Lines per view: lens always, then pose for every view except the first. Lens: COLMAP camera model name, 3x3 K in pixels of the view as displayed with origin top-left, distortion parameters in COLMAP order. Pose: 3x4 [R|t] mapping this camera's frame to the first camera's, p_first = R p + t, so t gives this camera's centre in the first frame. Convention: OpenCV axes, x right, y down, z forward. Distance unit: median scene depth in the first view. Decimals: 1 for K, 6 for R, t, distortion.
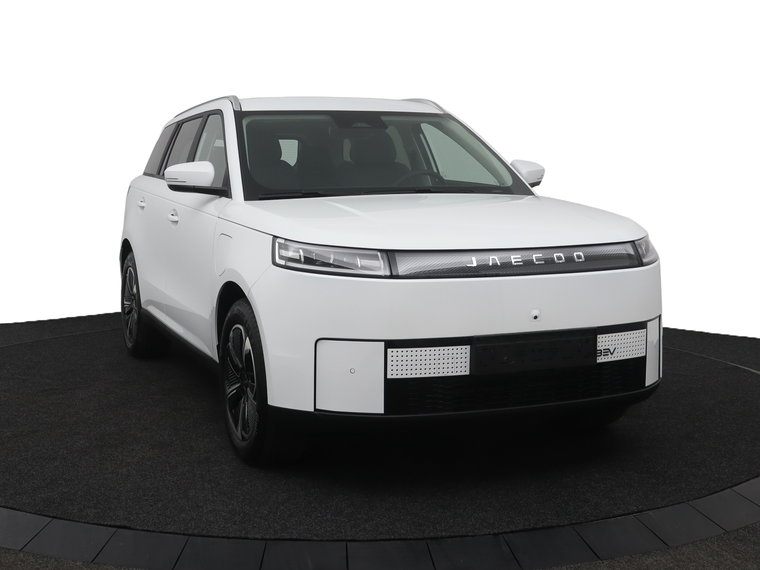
lens RADIAL K [[1058.2, 0, 381.3], [0, 1058.2, 167.4], [0, 0, 1]] dist [-0.127403, 0.015173]
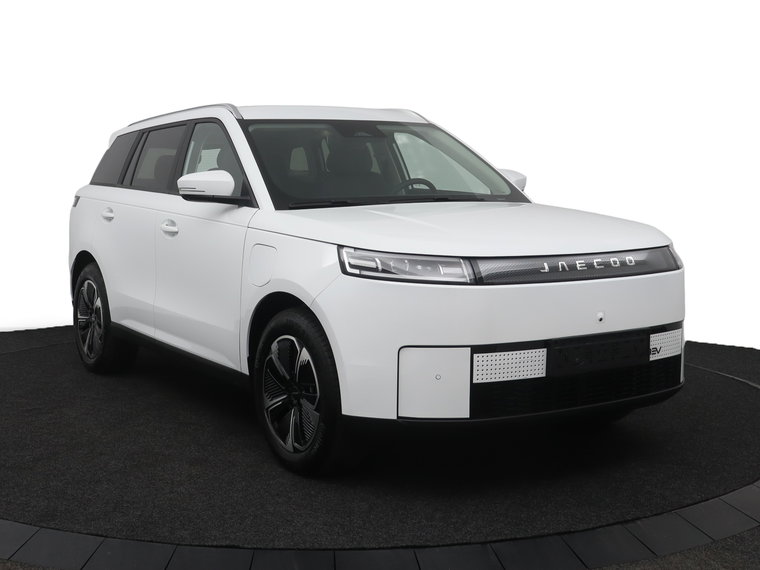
lens RADIAL K [[1058.2, 0, 381.3], [0, 1058.2, 167.4], [0, 0, 1]] dist [-0.127403, 0.015173]
pose [[0.984381, 0.000322, 0.176052, -0.231282], [0.001136, 0.999966, -0.008183, -0.000374], [-0.176049, 0.008255, 0.984347, 0.009528]]
